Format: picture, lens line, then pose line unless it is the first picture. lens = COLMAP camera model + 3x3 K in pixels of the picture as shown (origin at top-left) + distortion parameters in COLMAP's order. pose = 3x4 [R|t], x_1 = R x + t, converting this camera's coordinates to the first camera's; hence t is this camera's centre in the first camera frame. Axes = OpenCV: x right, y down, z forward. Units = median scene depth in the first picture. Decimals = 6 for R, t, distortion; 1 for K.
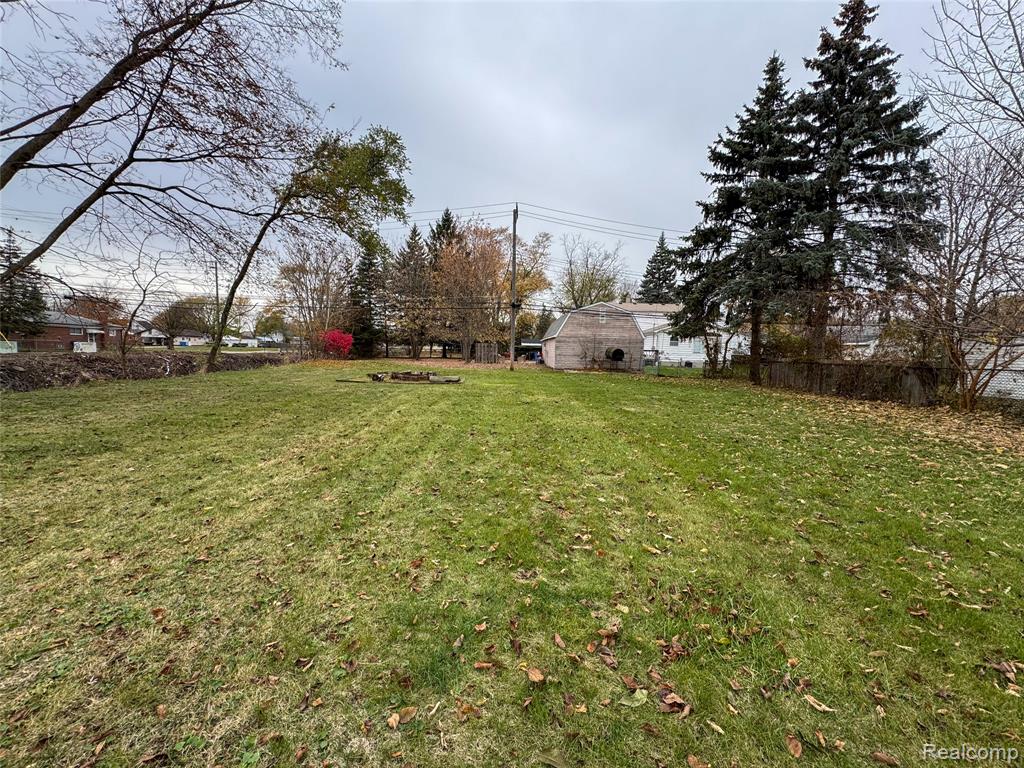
lens RADIAL K [[408.0, 0, 514.3], [0, 408.0, 385.9], [0, 0, 1]] dist [-0.000704, 0.000075]
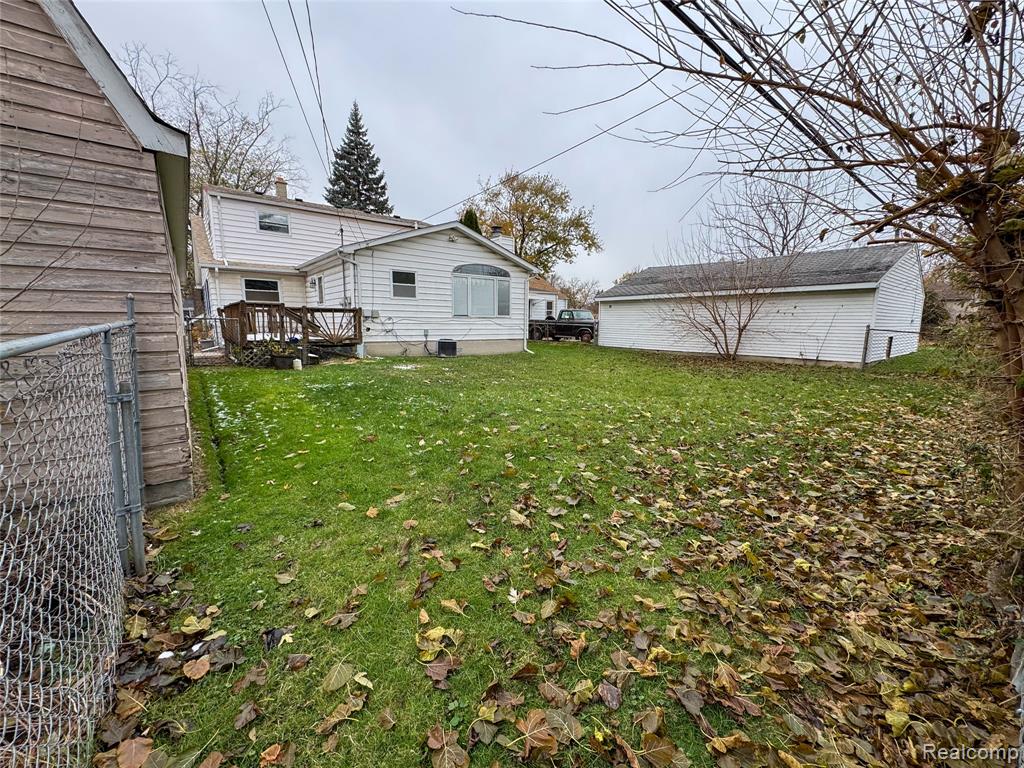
lens RADIAL K [[408.0, 0, 516.0], [0, 408.0, 387.5], [0, 0, 1]] dist [-0.000704, 0.000075]
pose [[0.782339, -0.111682, 0.612758, 0.430227], [0.062649, 0.992914, 0.100982, -0.089547], [-0.619694, -0.040614, 0.783792, 1.177407]]
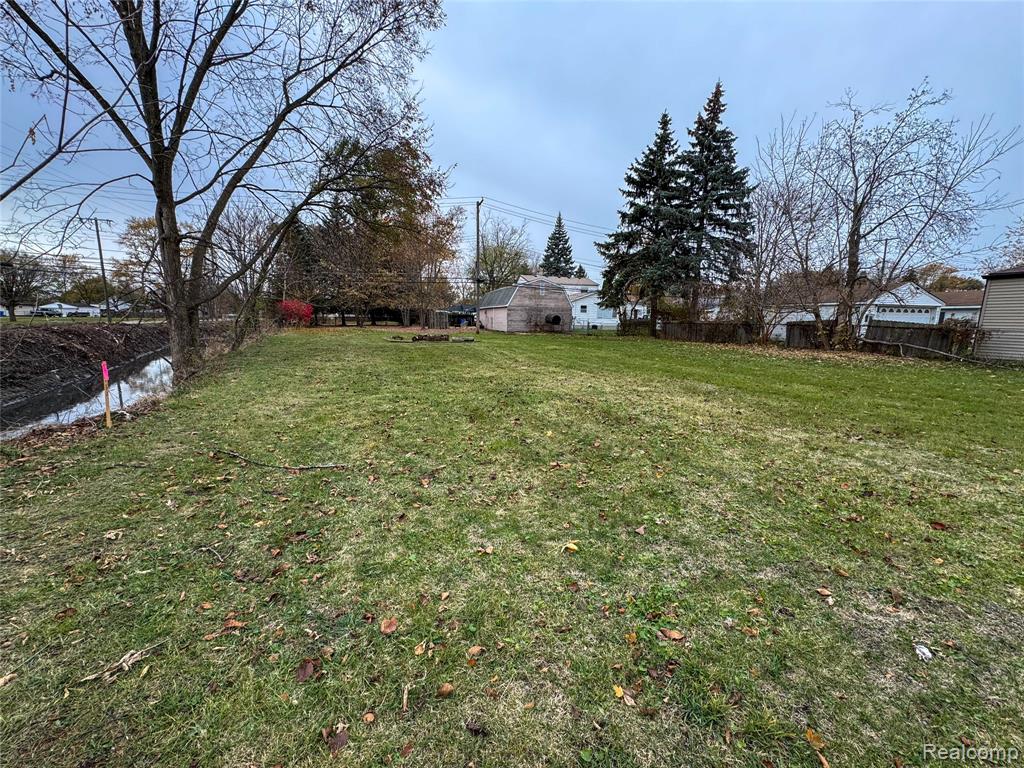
lens RADIAL K [[408.0, 0, 511.1], [0, 408.0, 386.3], [0, 0, 1]] dist [-0.000704, 0.000075]
pose [[0.959699, -0.056987, 0.275191, -0.337098], [0.034372, 0.995675, 0.086318, 0.023529], [-0.278920, -0.073381, 0.957507, -0.306006]]
